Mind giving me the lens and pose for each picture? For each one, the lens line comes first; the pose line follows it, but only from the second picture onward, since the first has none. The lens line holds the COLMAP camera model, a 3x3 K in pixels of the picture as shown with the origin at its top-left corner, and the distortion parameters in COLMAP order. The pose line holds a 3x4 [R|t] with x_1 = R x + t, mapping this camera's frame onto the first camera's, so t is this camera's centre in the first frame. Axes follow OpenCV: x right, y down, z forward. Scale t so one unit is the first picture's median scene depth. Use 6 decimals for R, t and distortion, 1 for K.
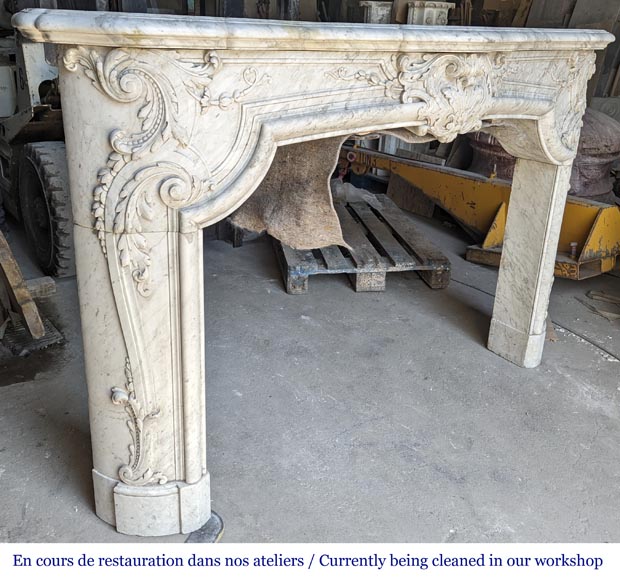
lens RADIAL K [[646.9, 0, 295.3], [0, 646.9, 289.2], [0, 0, 1]] dist [0.055411, -0.032232]
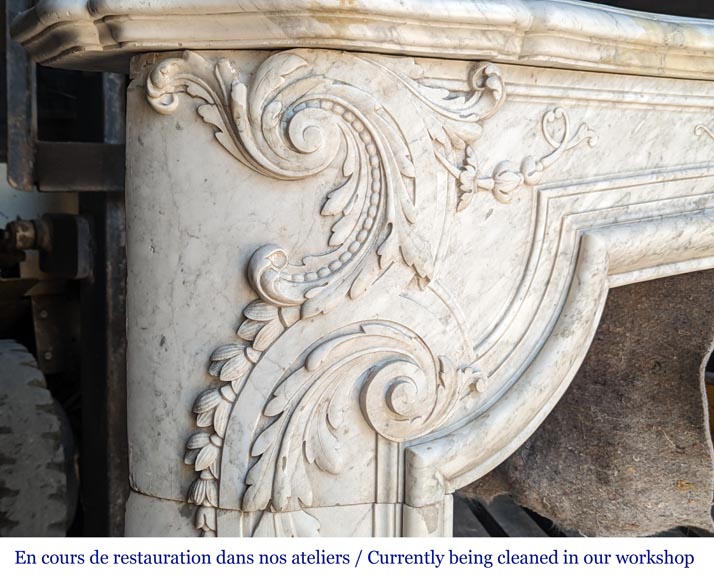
lens RADIAL K [[1009.0, 0, 303.3], [0, 1009.0, 290.8], [0, 0, 1]] dist [0.084289, -0.083716]
pose [[0.999310, -0.032322, 0.018289, -0.255146], [0.036298, 0.954171, -0.297052, -0.032792], [-0.007849, 0.297511, 0.954686, 0.402543]]
